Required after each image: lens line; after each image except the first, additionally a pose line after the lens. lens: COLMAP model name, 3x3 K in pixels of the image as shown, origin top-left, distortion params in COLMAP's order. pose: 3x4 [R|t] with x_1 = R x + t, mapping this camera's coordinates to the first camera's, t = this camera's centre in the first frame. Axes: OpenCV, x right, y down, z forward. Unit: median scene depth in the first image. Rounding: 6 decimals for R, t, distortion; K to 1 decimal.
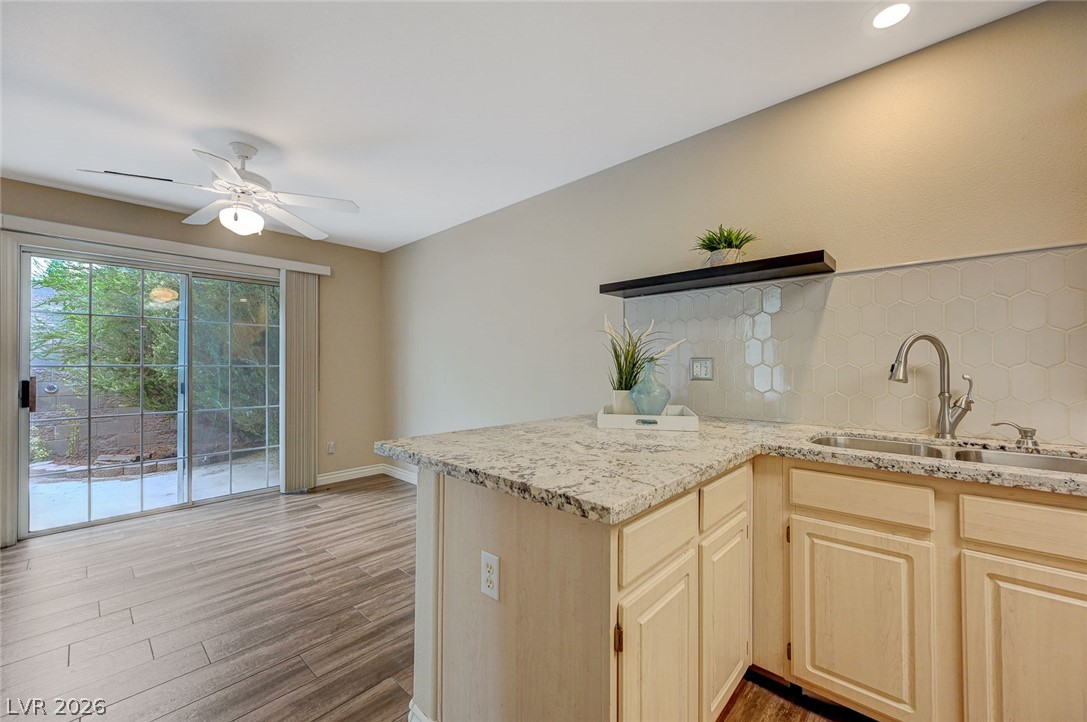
lens RADIAL K [[429.5, 0, 550.2], [0, 429.5, 361.8], [0, 0, 1]] dist [0.002302, 0.000711]
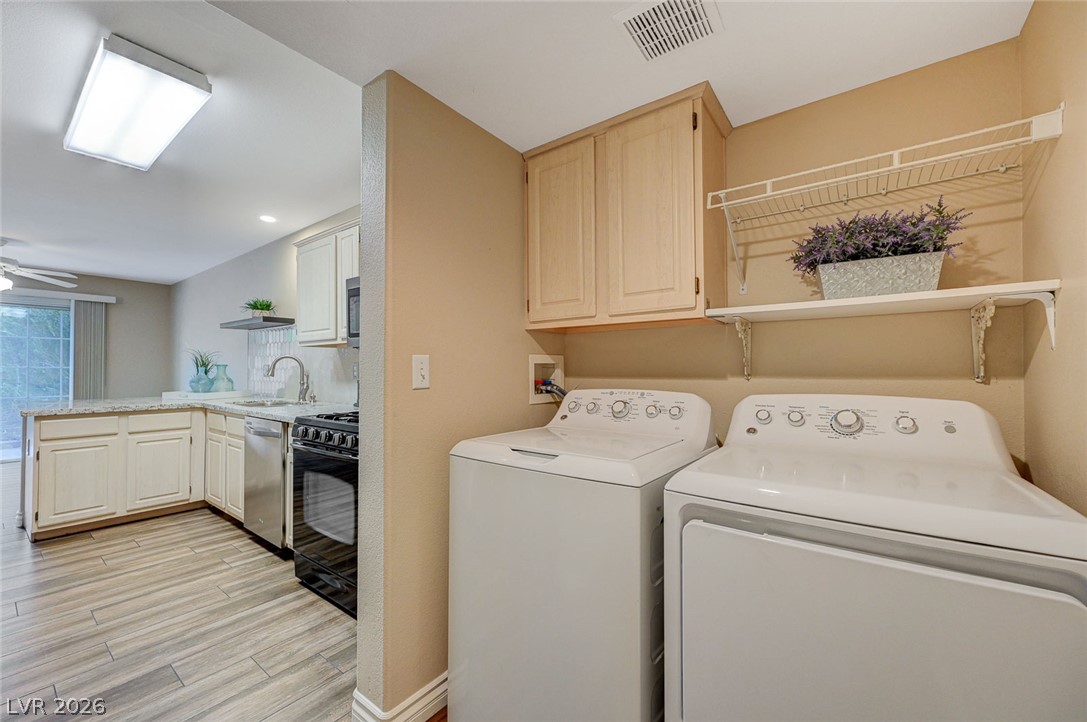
lens RADIAL K [[429.5, 0, 547.3], [0, 429.5, 363.0], [0, 0, 1]] dist [0.002302, 0.000711]
pose [[0.995591, 0.006513, 0.093571, 1.785592], [-0.006113, 0.999971, -0.004561, -0.019624], [-0.093598, 0.003969, 0.995602, -1.247665]]
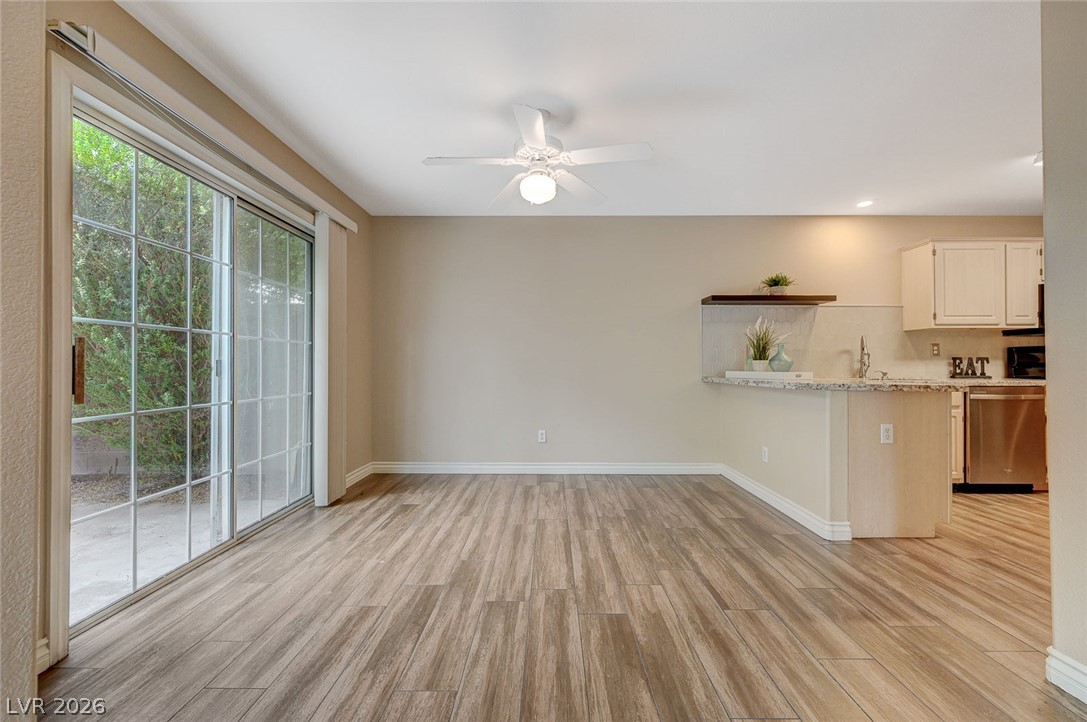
lens RADIAL K [[429.5, 0, 550.5], [0, 429.5, 359.4], [0, 0, 1]] dist [0.002302, 0.000711]
pose [[0.741253, 0.012612, 0.671107, -1.856225], [-0.009886, 0.999920, -0.007872, 0.096174], [-0.671152, -0.000799, 0.741319, 0.336248]]
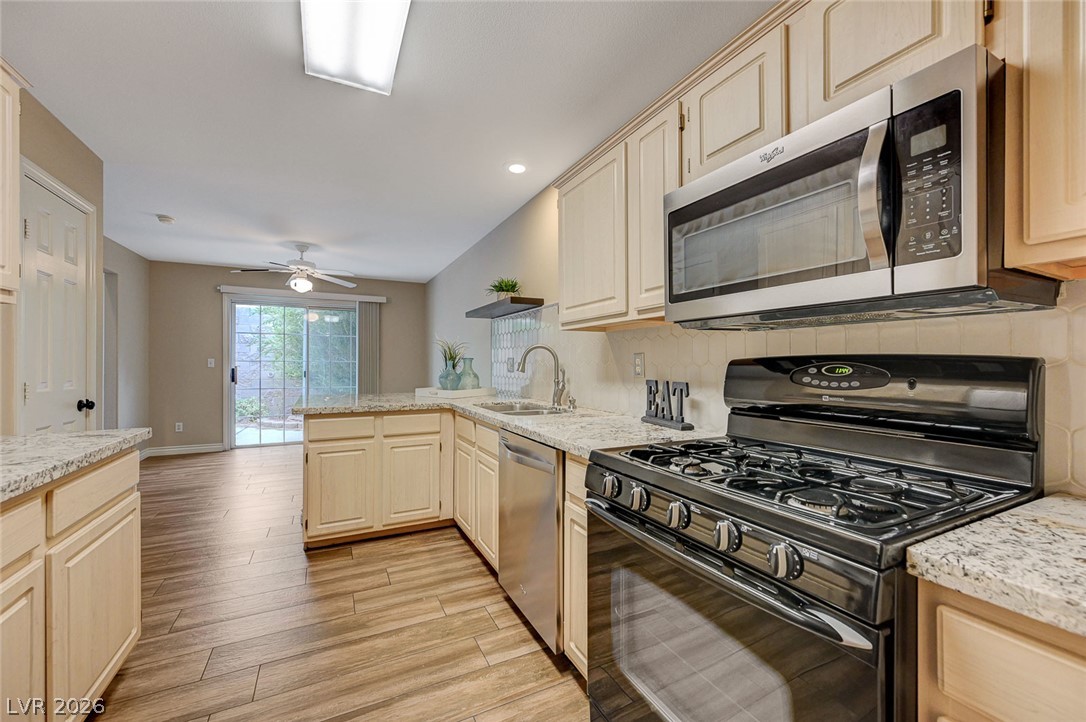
lens RADIAL K [[429.1, 0, 548.7], [0, 429.1, 361.6], [0, 0, 1]] dist [0.002302, 0.000711]
pose [[0.937950, 0.005216, -0.346732, 1.322668], [-0.002998, 0.999971, 0.006934, -0.007372], [0.346758, -0.005464, 0.937939, -0.553774]]
